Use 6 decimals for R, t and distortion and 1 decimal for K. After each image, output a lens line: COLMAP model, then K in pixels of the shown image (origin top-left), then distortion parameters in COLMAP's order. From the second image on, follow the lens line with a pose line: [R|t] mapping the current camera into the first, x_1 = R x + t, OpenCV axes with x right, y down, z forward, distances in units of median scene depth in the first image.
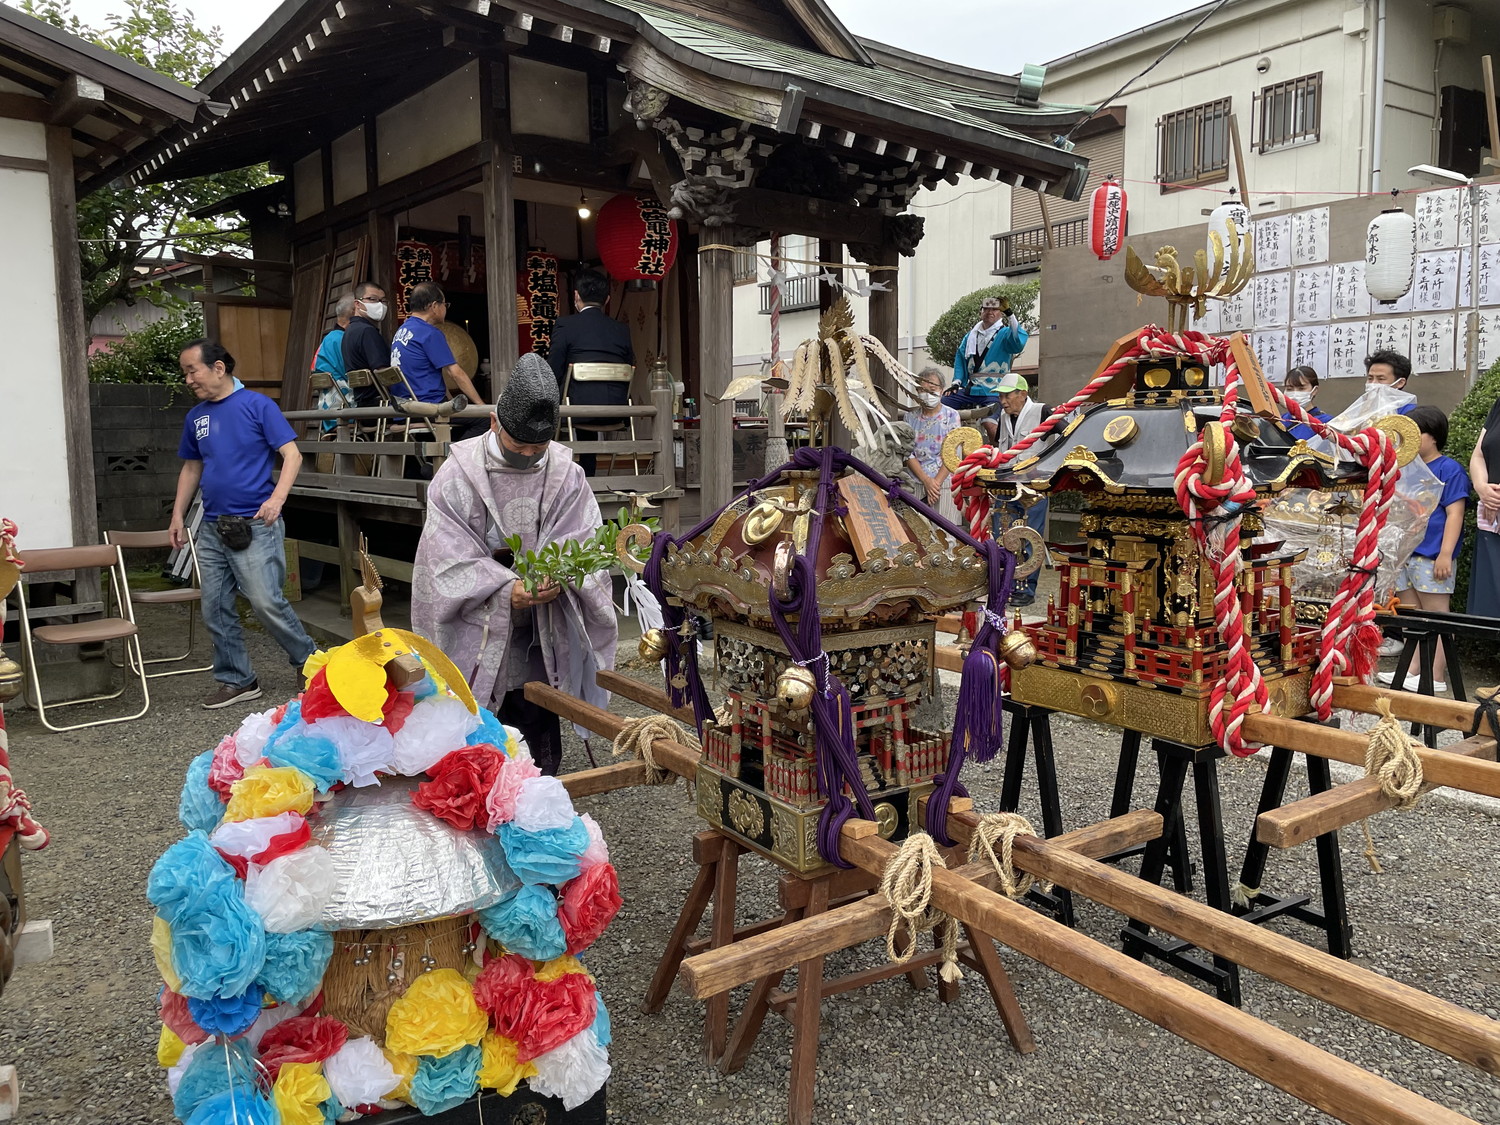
lens RADIAL K [[1135.0, 0, 760.5], [0, 1135.0, 544.3], [0, 0, 1]] dist [0.094642, -0.121000]
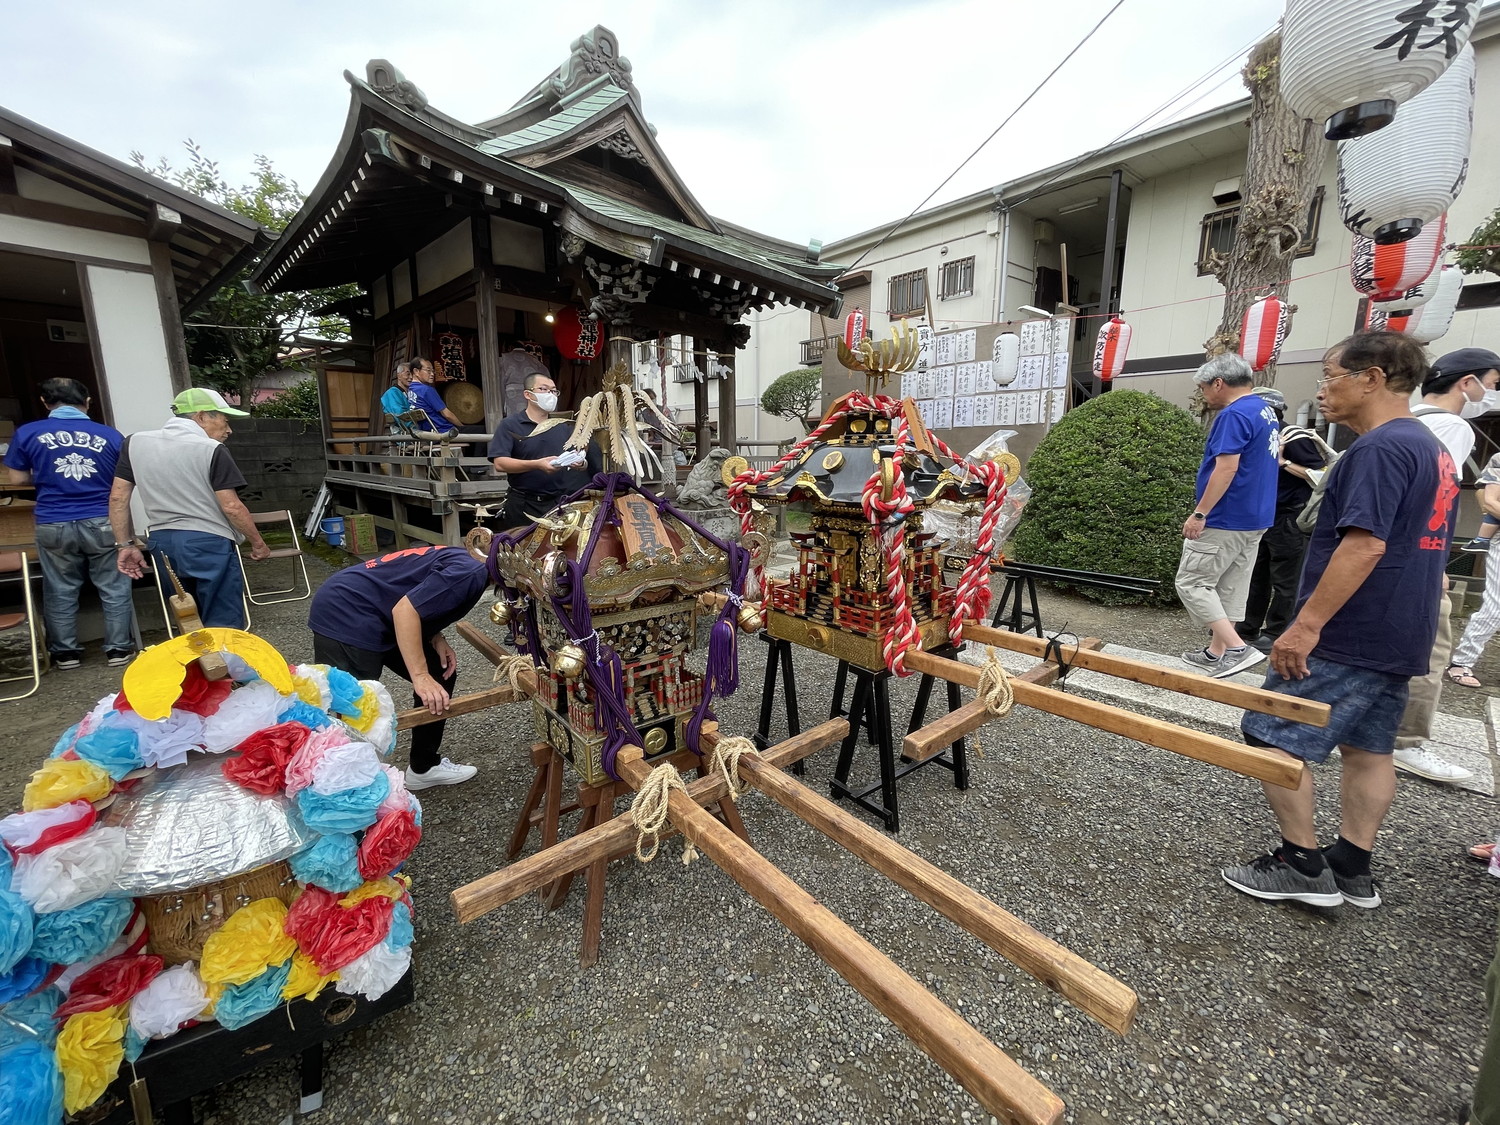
lens RADIAL K [[607.0, 0, 749.0], [0, 607.0, 557.6], [0, 0, 1]] dist [-0.000980, -0.000392]
pose [[0.994643, -0.007198, 0.103117, 0.117966], [-0.000897, 0.996934, 0.078239, -0.034204], [-0.103364, -0.077912, 0.991587, 0.207986]]
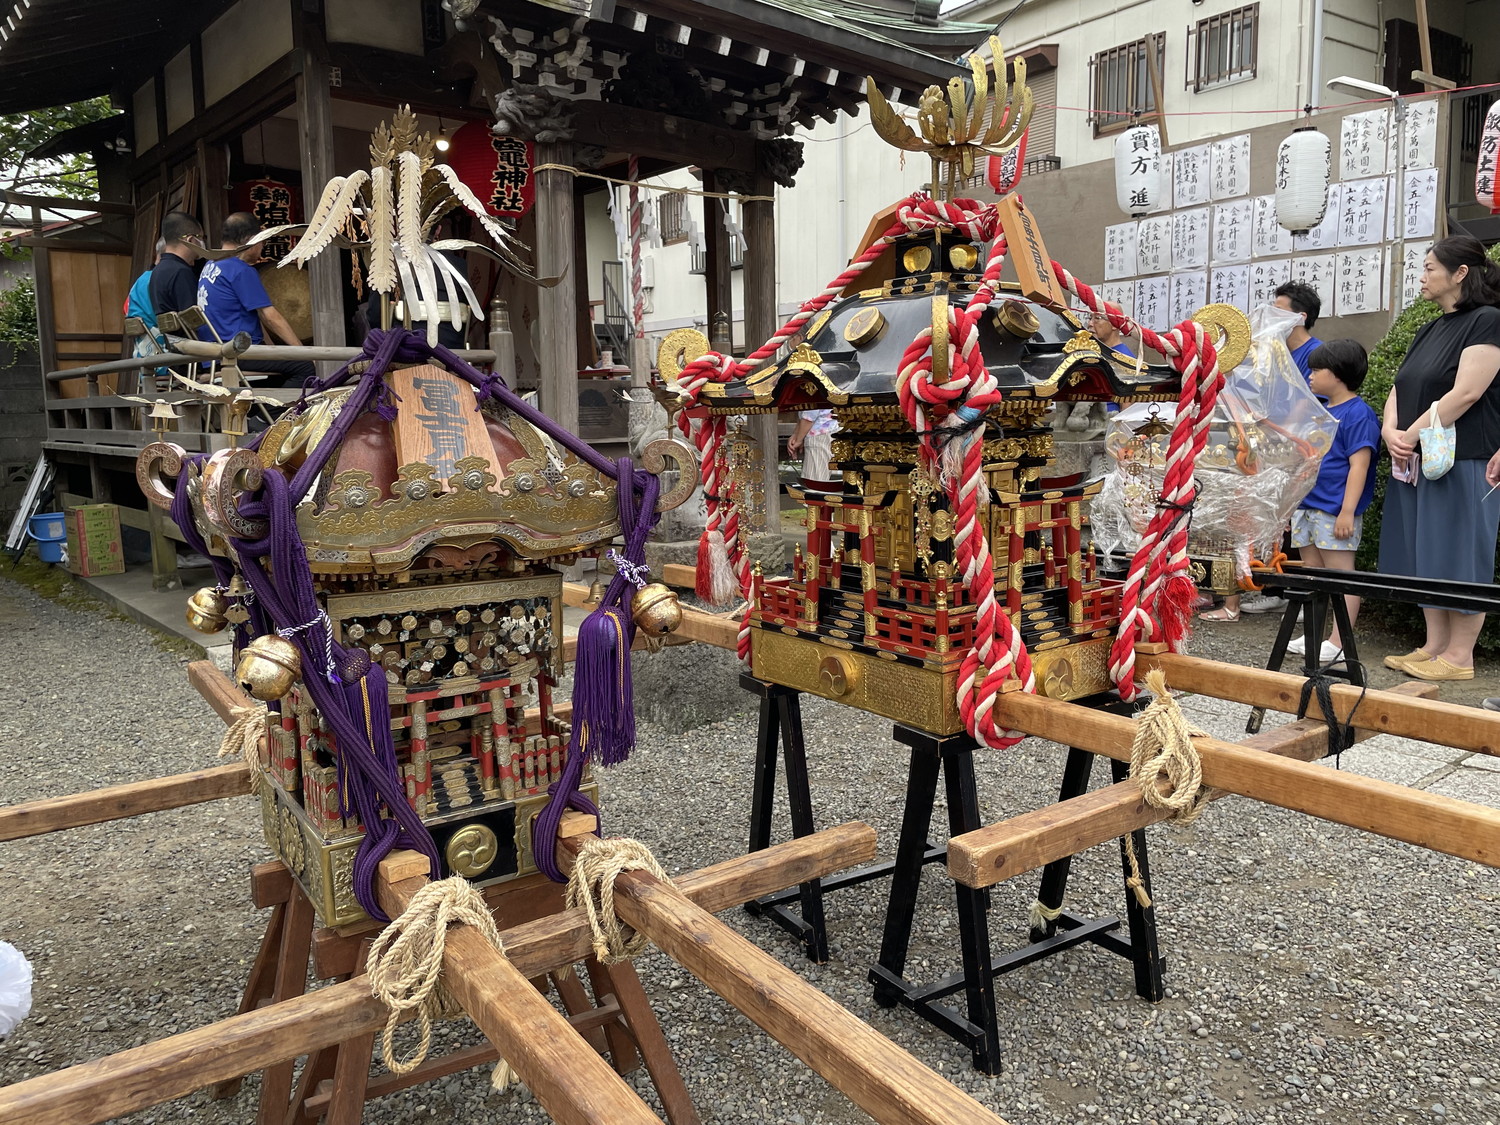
lens RADIAL K [[1137.4, 0, 748.9], [0, 1137.4, 553.5], [0, 0, 1]] dist [0.090032, -0.117428]
pose [[0.999850, -0.007013, 0.015810, 0.217752], [0.006544, 0.999543, 0.029517, 0.028941], [-0.016010, -0.029409, 0.999439, 0.225810]]
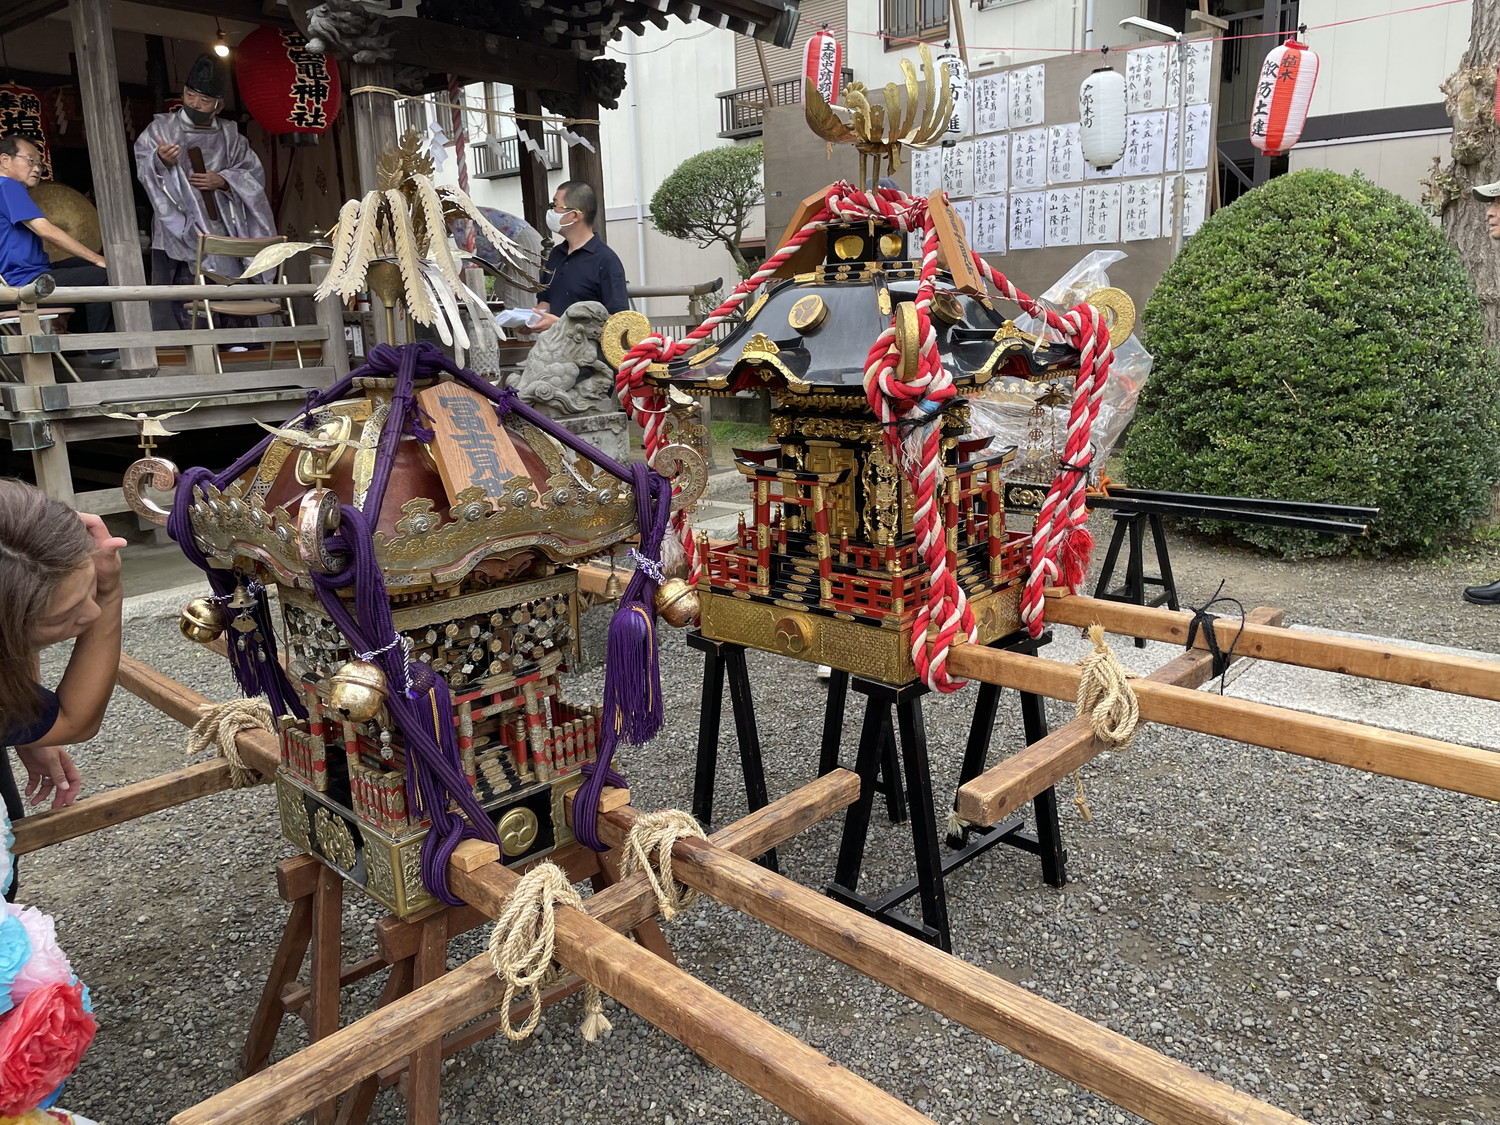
lens RADIAL K [[1136.3, 0, 753.5], [0, 1136.3, 560.8], [0, 0, 1]] dist [0.089714, -0.113317]
pose [[0.977766, -0.064694, 0.199469, 0.097357], [0.040487, 0.991564, 0.123133, -0.024446], [-0.205753, -0.112319, 0.972137, 0.181544]]
